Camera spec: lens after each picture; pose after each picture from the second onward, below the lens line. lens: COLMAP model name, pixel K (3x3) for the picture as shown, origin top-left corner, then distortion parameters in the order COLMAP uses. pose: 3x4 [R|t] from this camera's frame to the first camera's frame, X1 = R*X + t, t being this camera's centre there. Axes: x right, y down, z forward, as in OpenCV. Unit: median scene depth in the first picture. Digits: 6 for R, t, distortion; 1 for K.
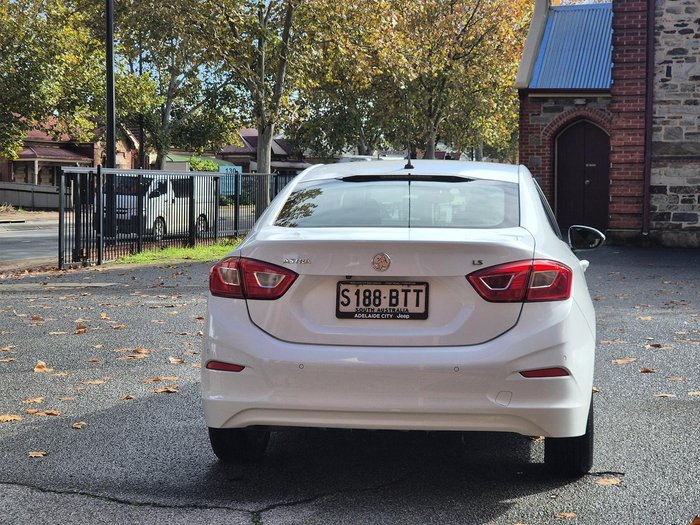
lens RADIAL K [[1406.6, 0, 350.0], [0, 1406.6, 262.5], [0, 0, 1]] dist [-0.487307, 3.966390]
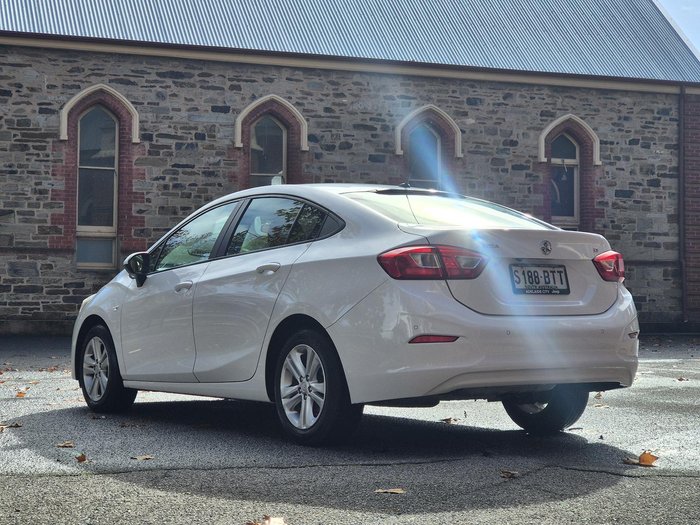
lens RADIAL K [[1406.6, 0, 350.0], [0, 1406.6, 262.5], [0, 0, 1]] dist [-0.487307, 3.966390]
pose [[0.747627, 0.021900, 0.663758, -0.877842], [0.040226, 0.996128, -0.078175, 0.097286], [-0.662899, 0.085146, 0.743851, 0.195282]]
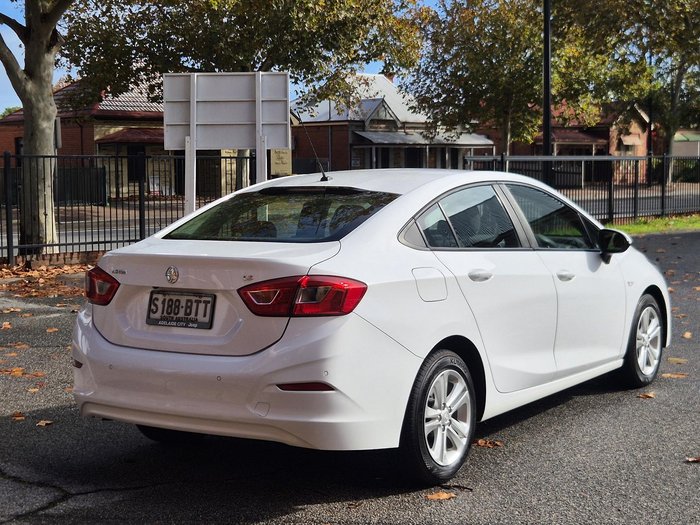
lens RADIAL K [[1220.5, 0, 331.0], [0, 1220.5, 262.5], [0, 0, 1]] dist [0.045819, 0.167334]
pose [[0.893771, 0.016869, -0.448206, 0.532834], [-0.004584, 0.999584, 0.028481, -0.035879], [0.448500, -0.023401, 0.893477, 0.198267]]
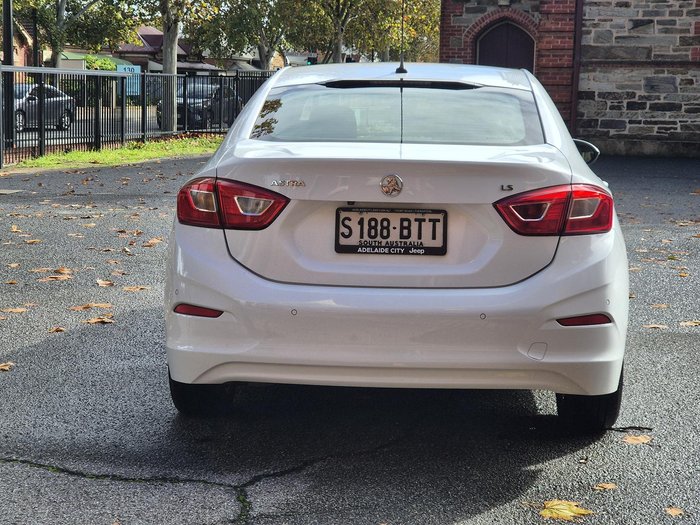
lens RADIAL K [[1406.6, 0, 350.0], [0, 1406.6, 262.5], [0, 0, 1]] dist [-0.487307, 3.966390]
pose [[0.997001, 0.002485, 0.077347, -0.063224], [-0.007965, 0.997471, 0.070621, -0.012833], [-0.076975, -0.071025, 0.994500, 0.168716]]
